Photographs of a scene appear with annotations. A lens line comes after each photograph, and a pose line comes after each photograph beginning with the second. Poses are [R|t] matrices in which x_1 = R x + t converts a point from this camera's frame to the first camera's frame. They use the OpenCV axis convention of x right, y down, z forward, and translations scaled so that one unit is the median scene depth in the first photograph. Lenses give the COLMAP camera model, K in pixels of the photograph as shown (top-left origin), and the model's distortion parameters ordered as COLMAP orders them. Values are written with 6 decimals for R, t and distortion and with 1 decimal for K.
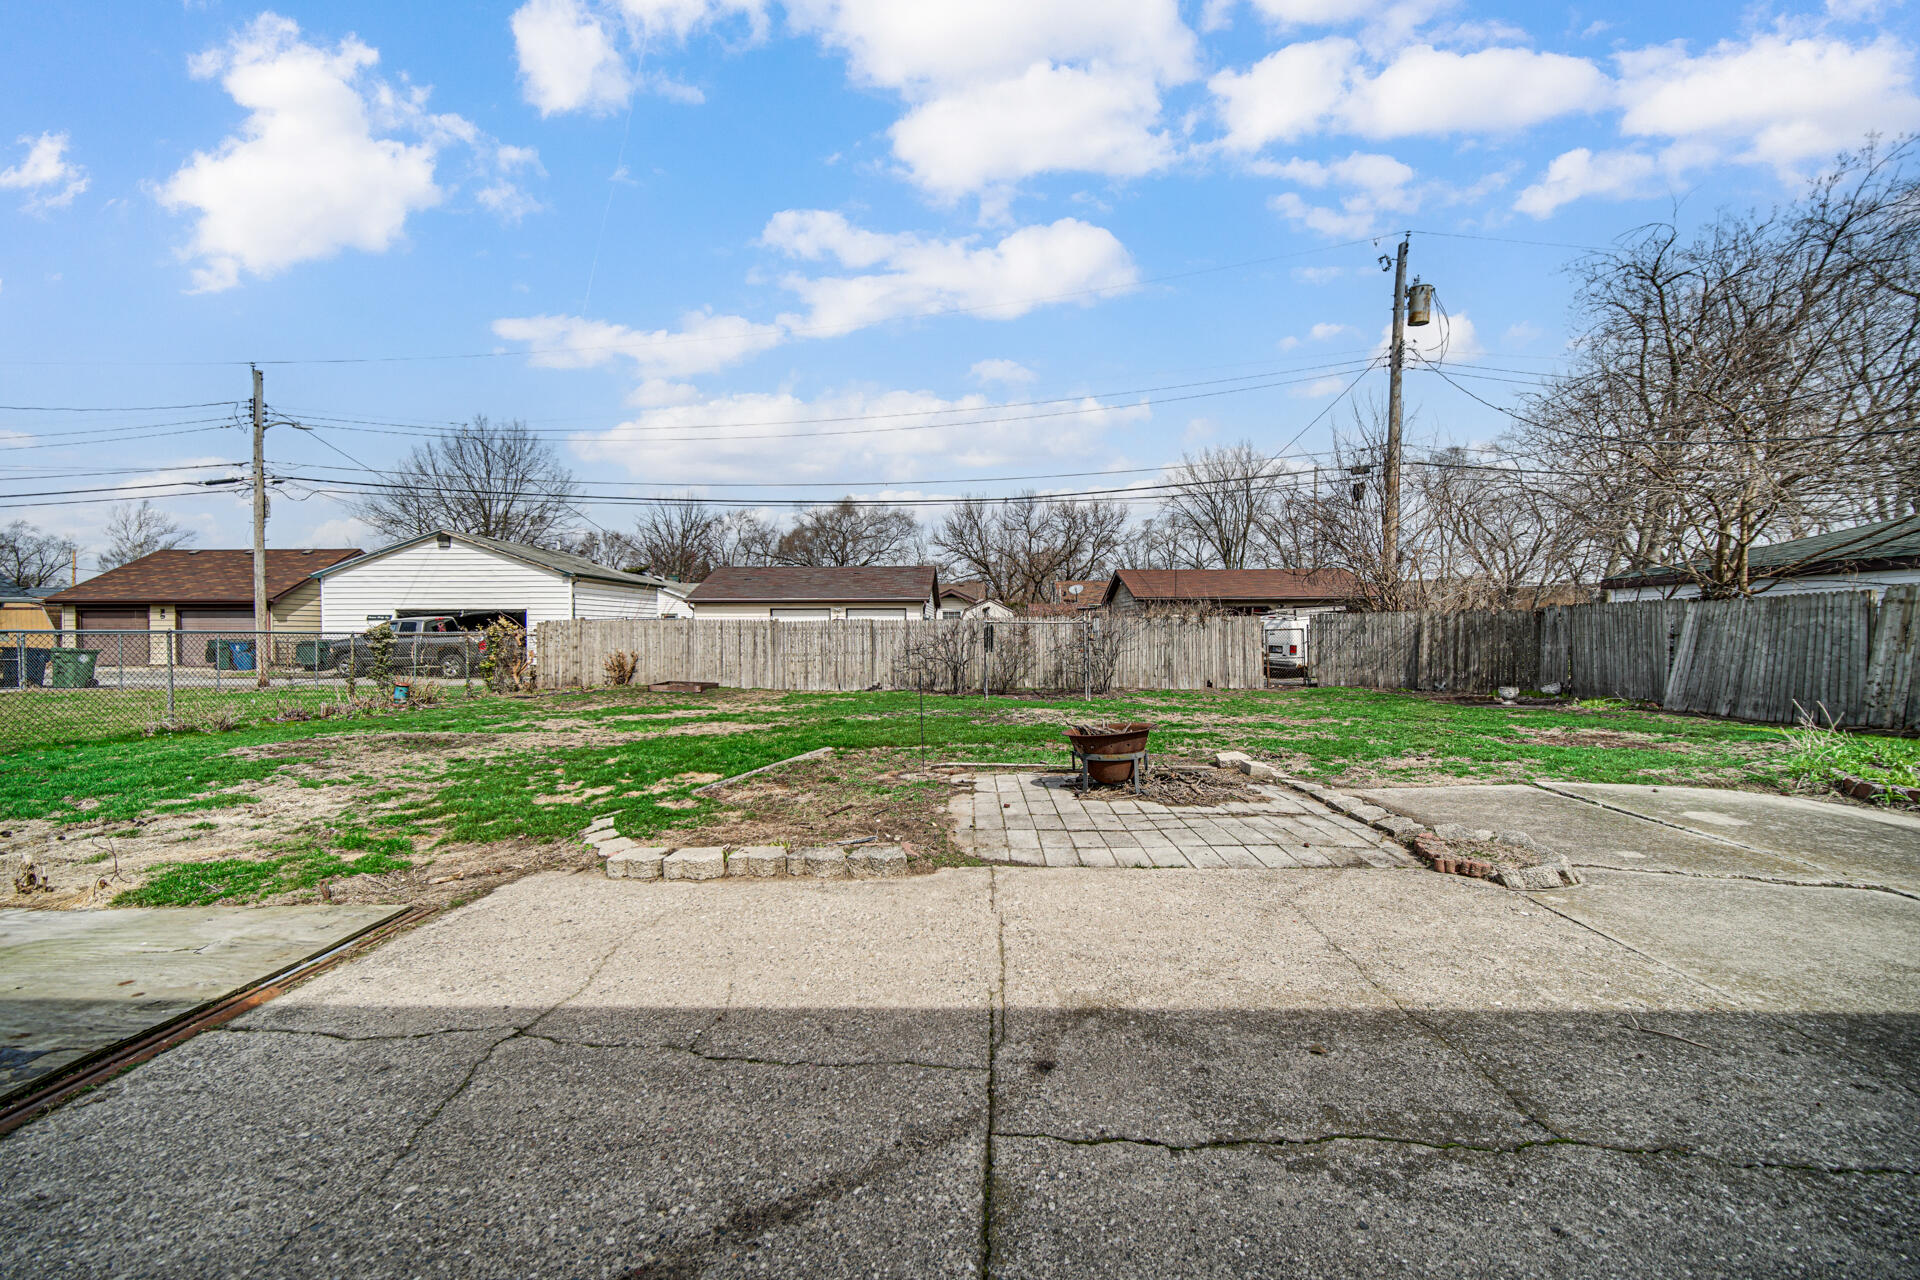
lens RADIAL K [[756.1, 0, 959.0], [0, 756.1, 636.7], [0, 0, 1]] dist [-0.002404, 0.000014]
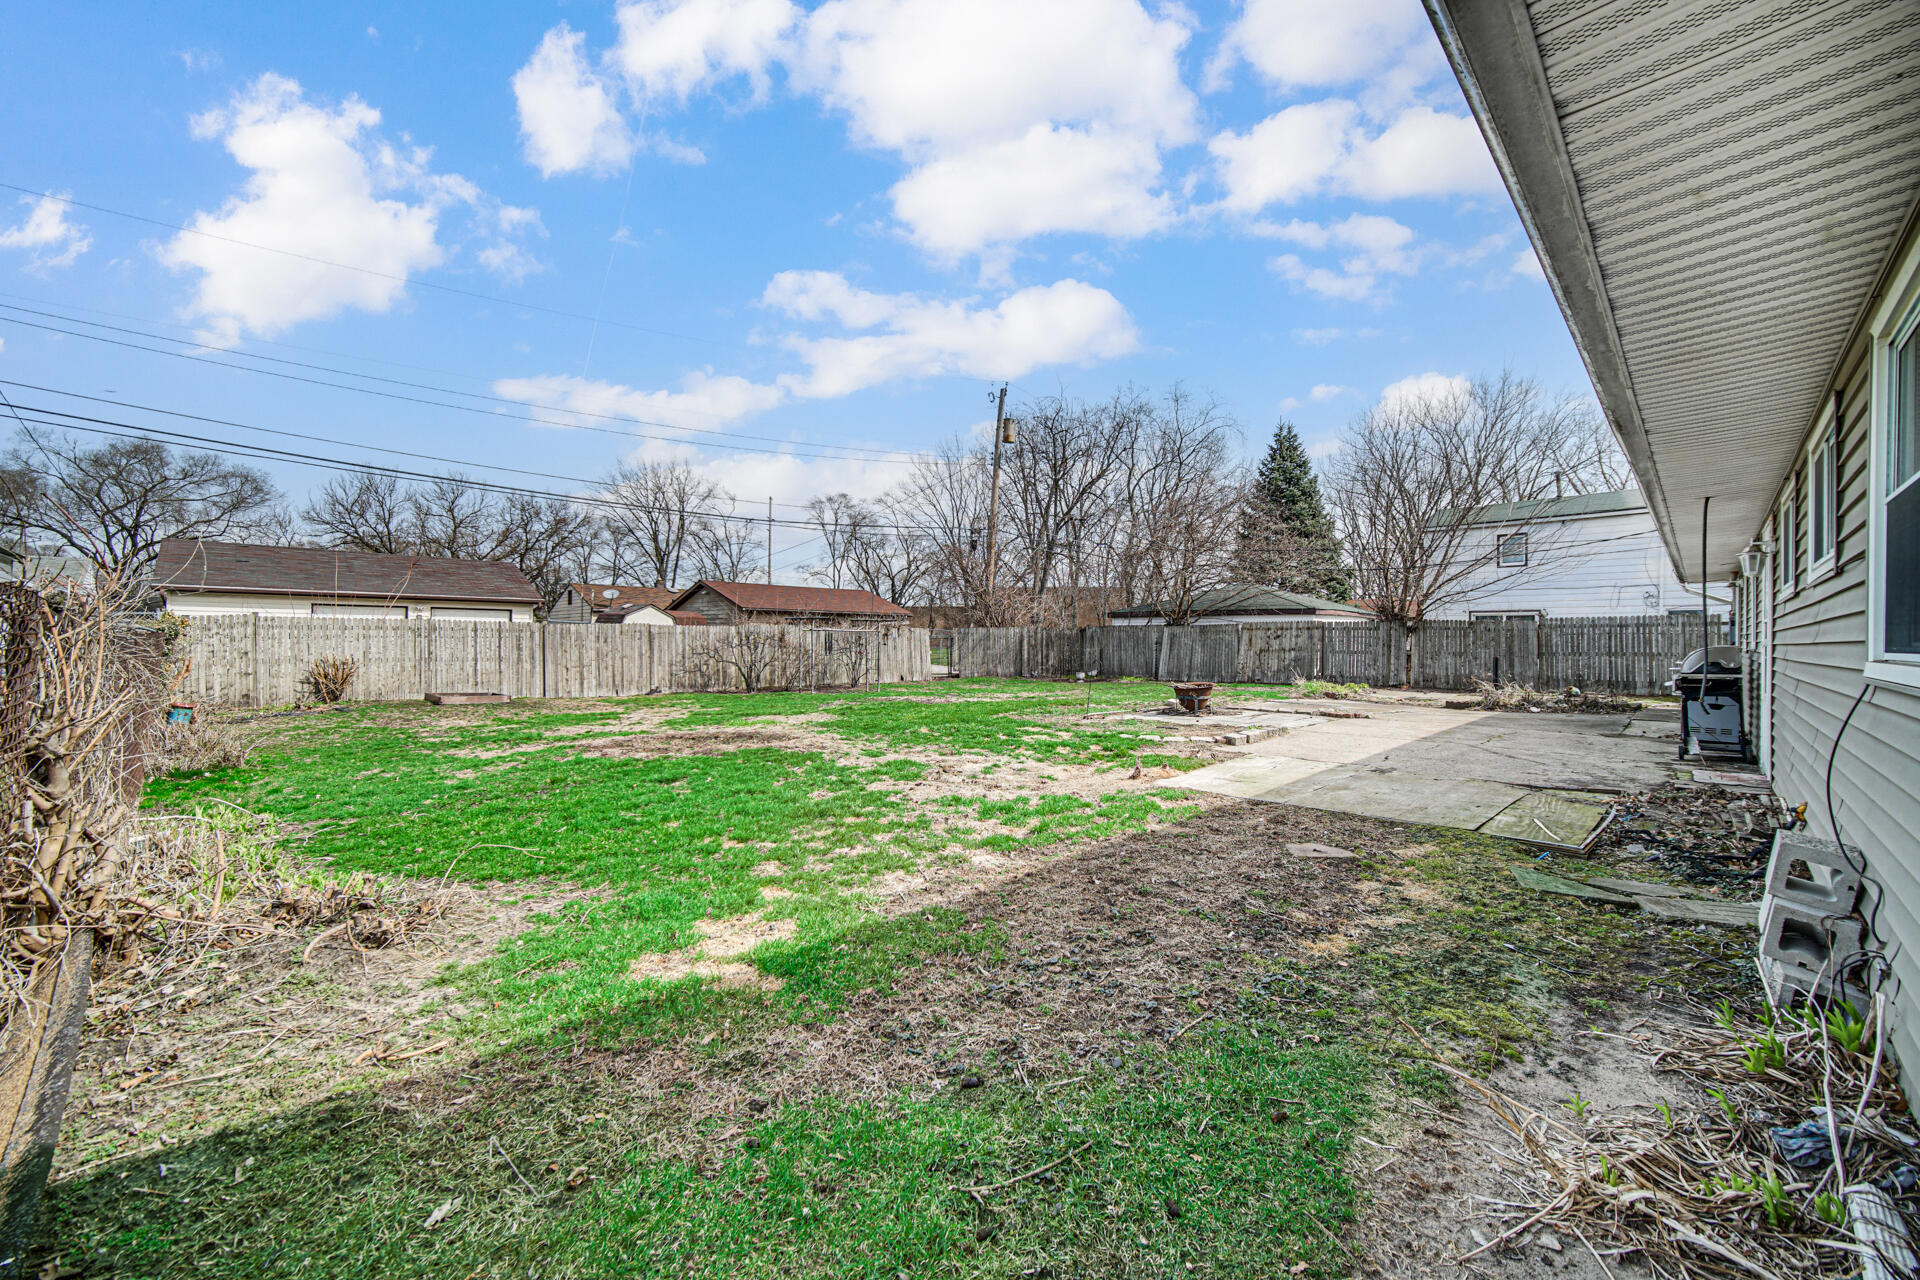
lens RADIAL K [[756.1, 0, 955.1], [0, 756.1, 646.6], [0, 0, 1]] dist [-0.002404, 0.000014]
pose [[0.676050, 0.002273, 0.736852, -0.579632], [-0.003441, 0.999994, 0.000073, 0.006280], [-0.736847, -0.002584, 0.676054, 0.026467]]
